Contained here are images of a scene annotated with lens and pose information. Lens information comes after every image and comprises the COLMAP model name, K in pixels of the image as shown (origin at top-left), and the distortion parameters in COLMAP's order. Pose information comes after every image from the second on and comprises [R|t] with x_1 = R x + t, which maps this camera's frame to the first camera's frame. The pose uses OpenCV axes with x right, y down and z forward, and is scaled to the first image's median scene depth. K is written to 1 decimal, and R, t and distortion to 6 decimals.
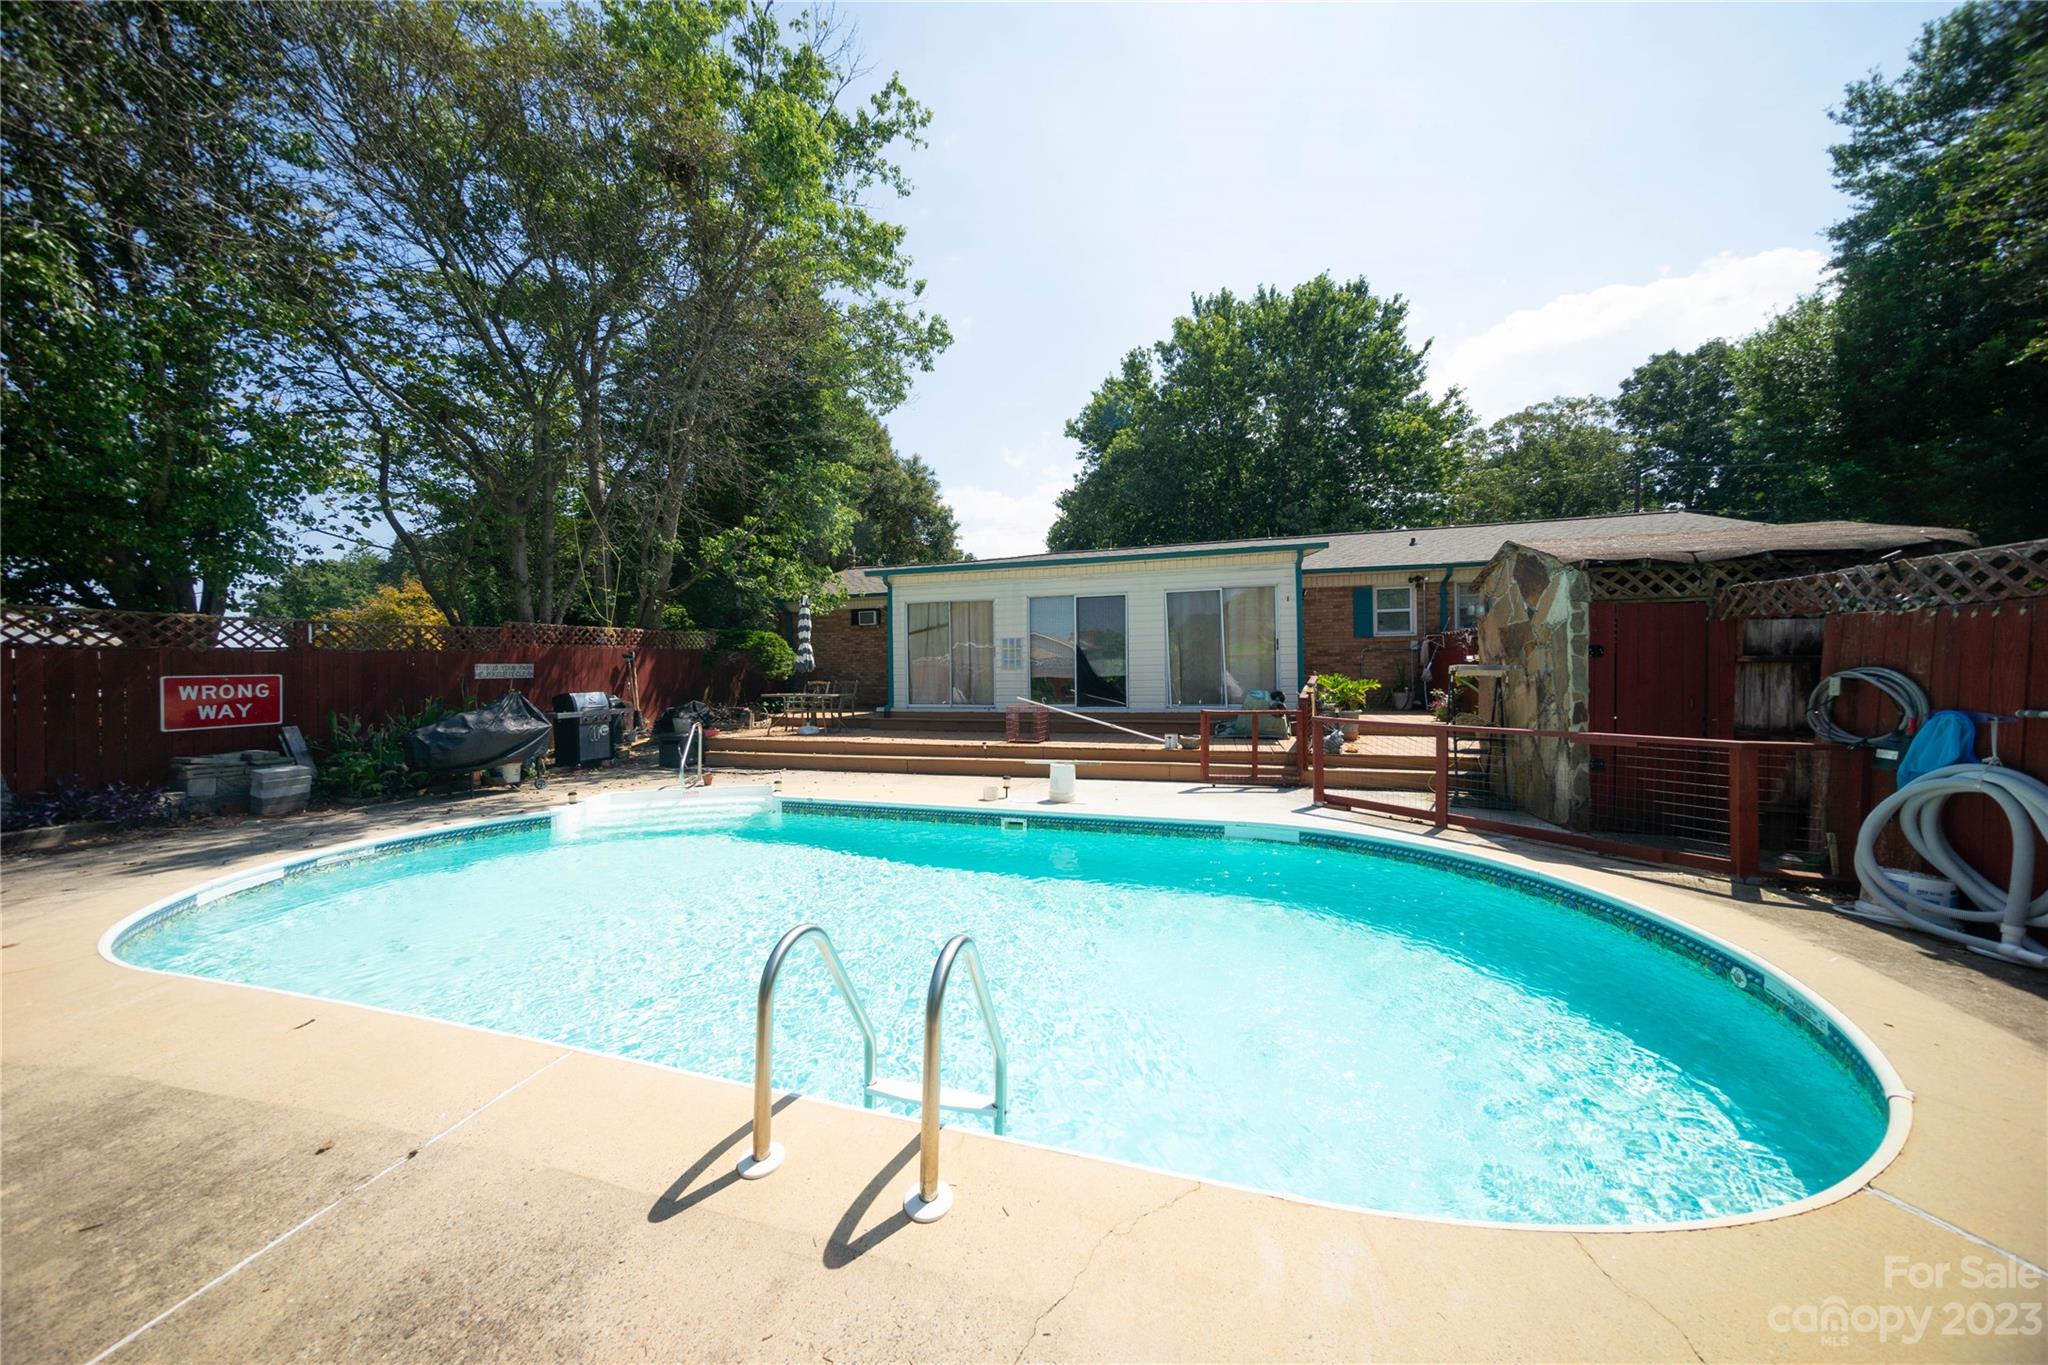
lens RADIAL K [[662.4, 0, 1009.5], [0, 662.4, 670.4], [0, 0, 1]] dist [-0.002479, 0.000261]
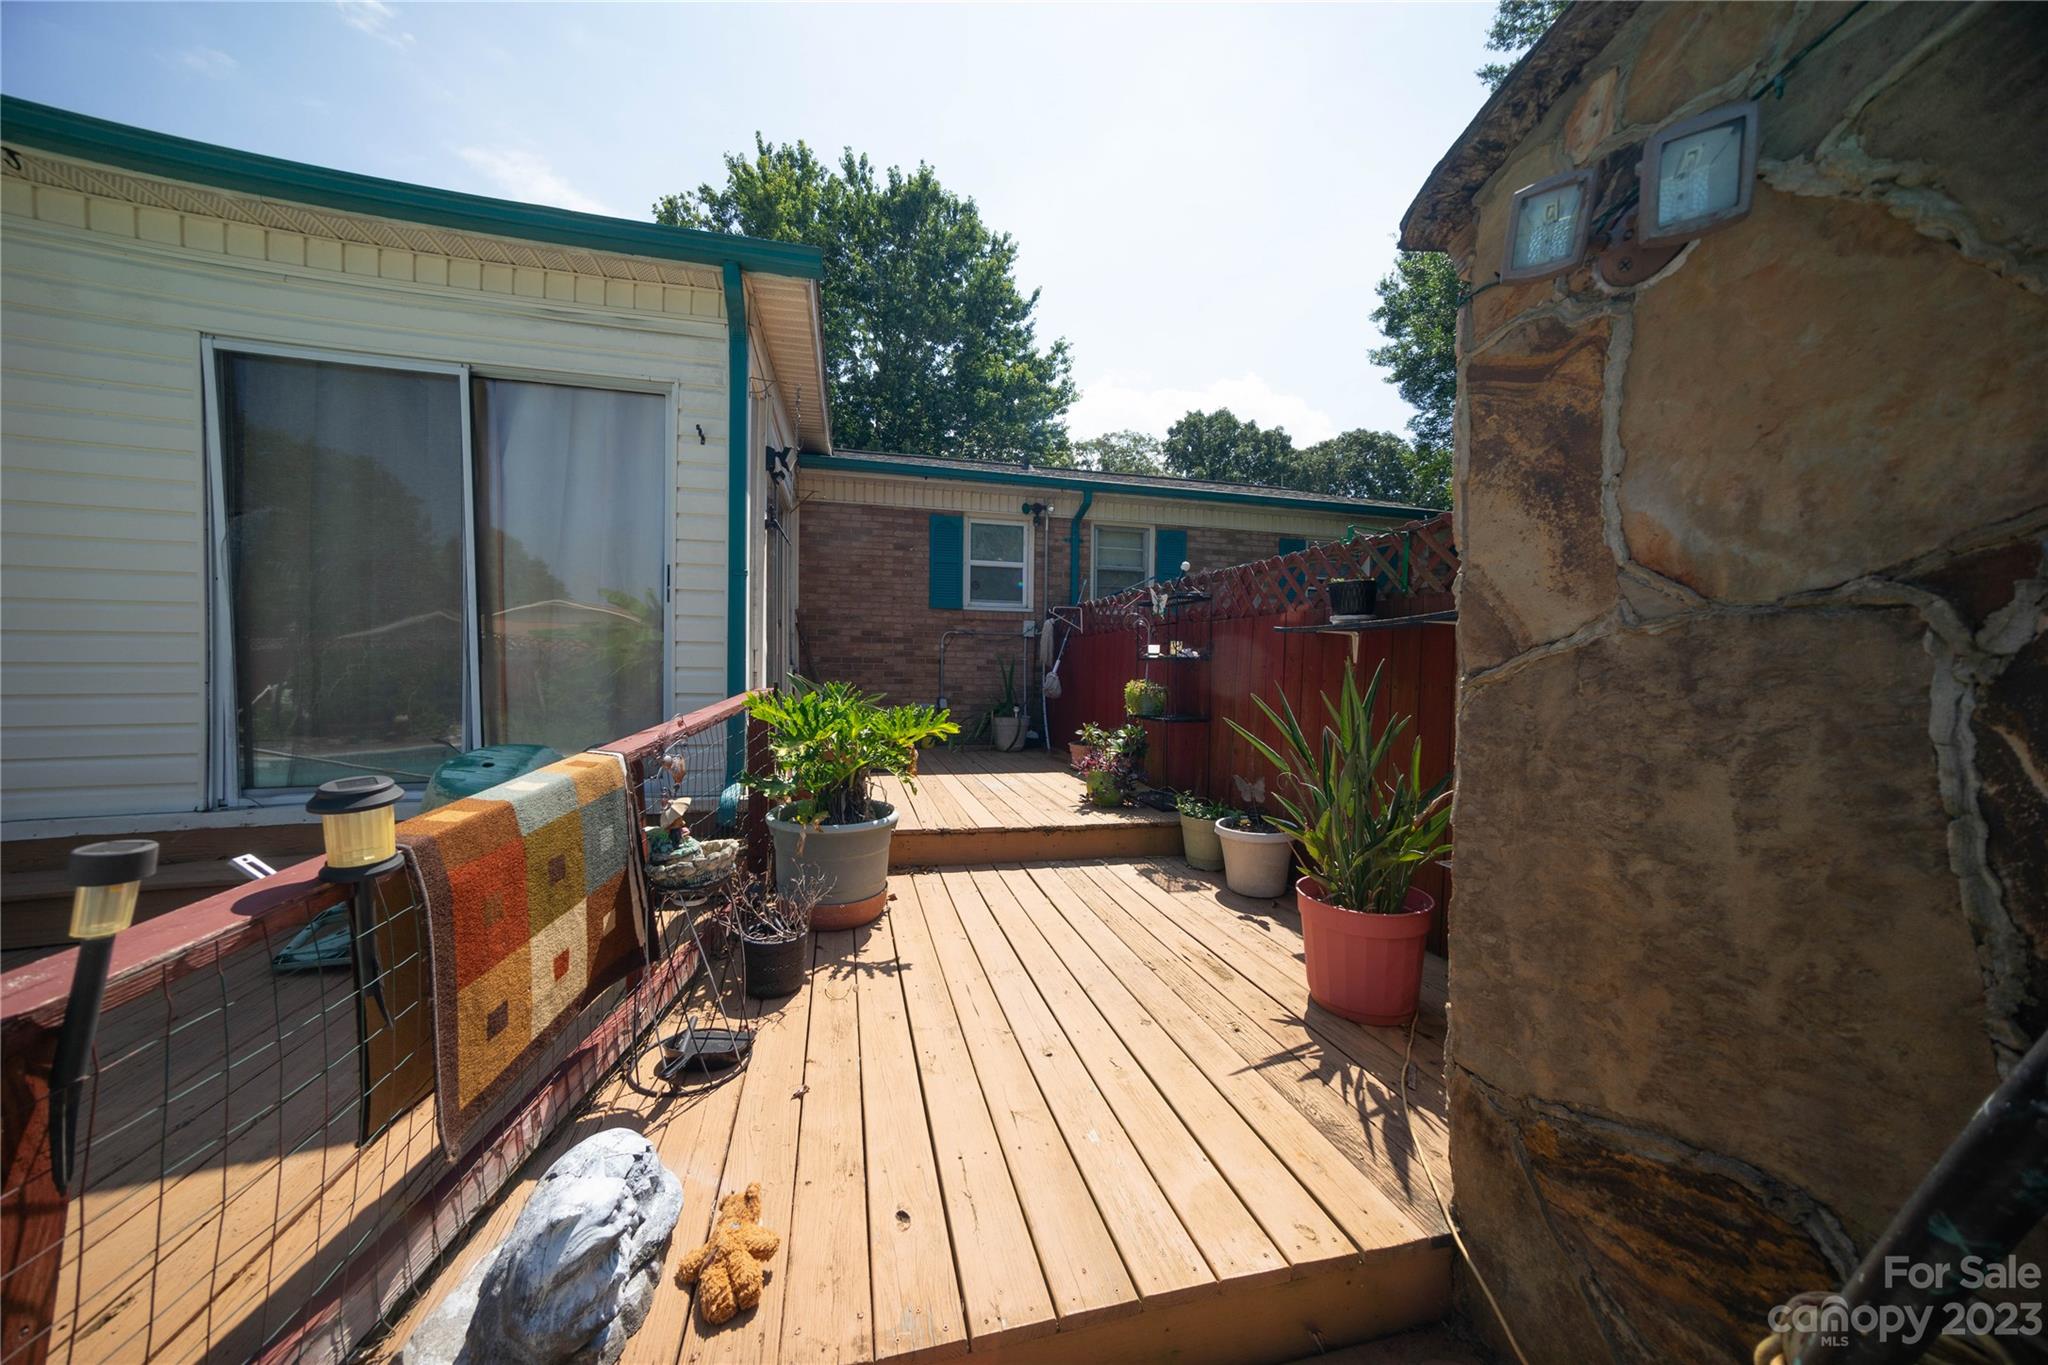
lens RADIAL K [[662.4, 0, 1022.2], [0, 662.4, 680.9], [0, 0, 1]] dist [-0.002479, 0.000261]
pose [[0.843272, 0.008237, 0.537424, 0.152043], [-0.018536, 0.999733, 0.013762, -0.001503], [-0.537168, -0.021567, 0.843200, 0.262352]]
